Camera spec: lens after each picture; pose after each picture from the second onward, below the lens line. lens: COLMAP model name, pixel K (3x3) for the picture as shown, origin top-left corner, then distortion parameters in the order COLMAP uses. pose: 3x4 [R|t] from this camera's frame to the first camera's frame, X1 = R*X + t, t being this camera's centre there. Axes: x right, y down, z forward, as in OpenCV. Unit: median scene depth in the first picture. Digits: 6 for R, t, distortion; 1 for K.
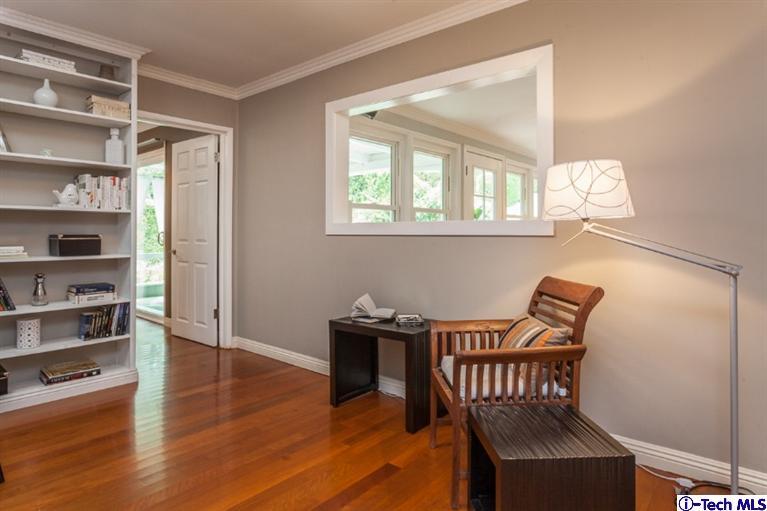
lens RADIAL K [[454.7, 0, 384.8], [0, 454.7, 223.6], [0, 0, 1]] dist [0.000718, 0.000099]
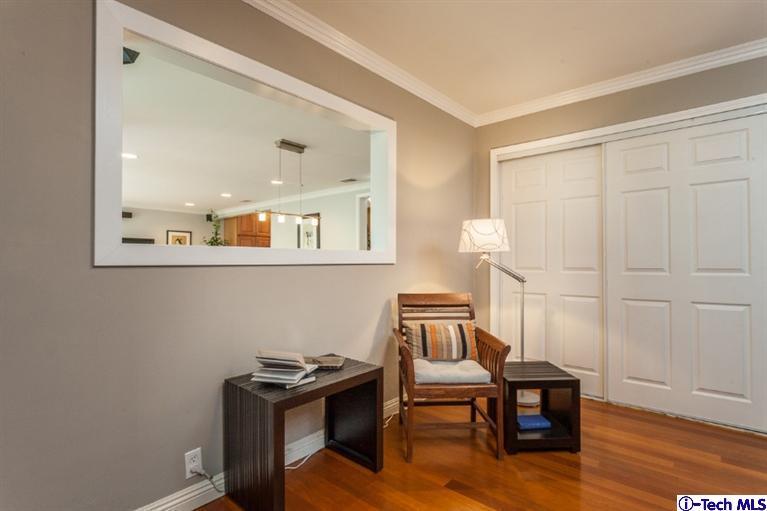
lens RADIAL K [[386.1, 0, 383.5], [0, 386.1, 255.5], [0, 0, 1]] dist [0.004936, 0.000684]
pose [[0.012800, 0.013385, 0.999828, -0.912558], [-0.014854, 0.999803, -0.013195, 0.024055], [-0.999808, -0.014682, 0.012996, 1.193273]]
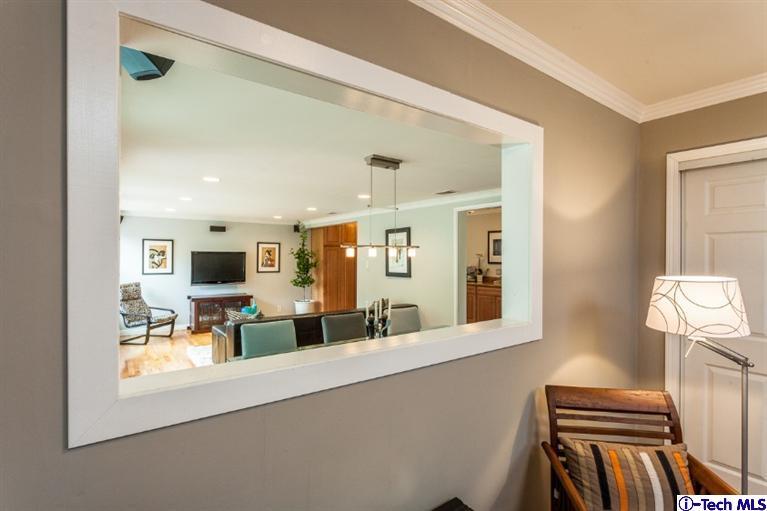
lens RADIAL K [[384.5, 0, 383.5], [0, 384.5, 255.5], [0, 0, 1]] dist [-0.001813, 0.000021]
pose [[0.220855, 0.002345, 0.975304, -0.527127], [-0.016126, 0.999869, 0.001248, -0.157828], [-0.975173, -0.016004, 0.220864, 1.334920]]
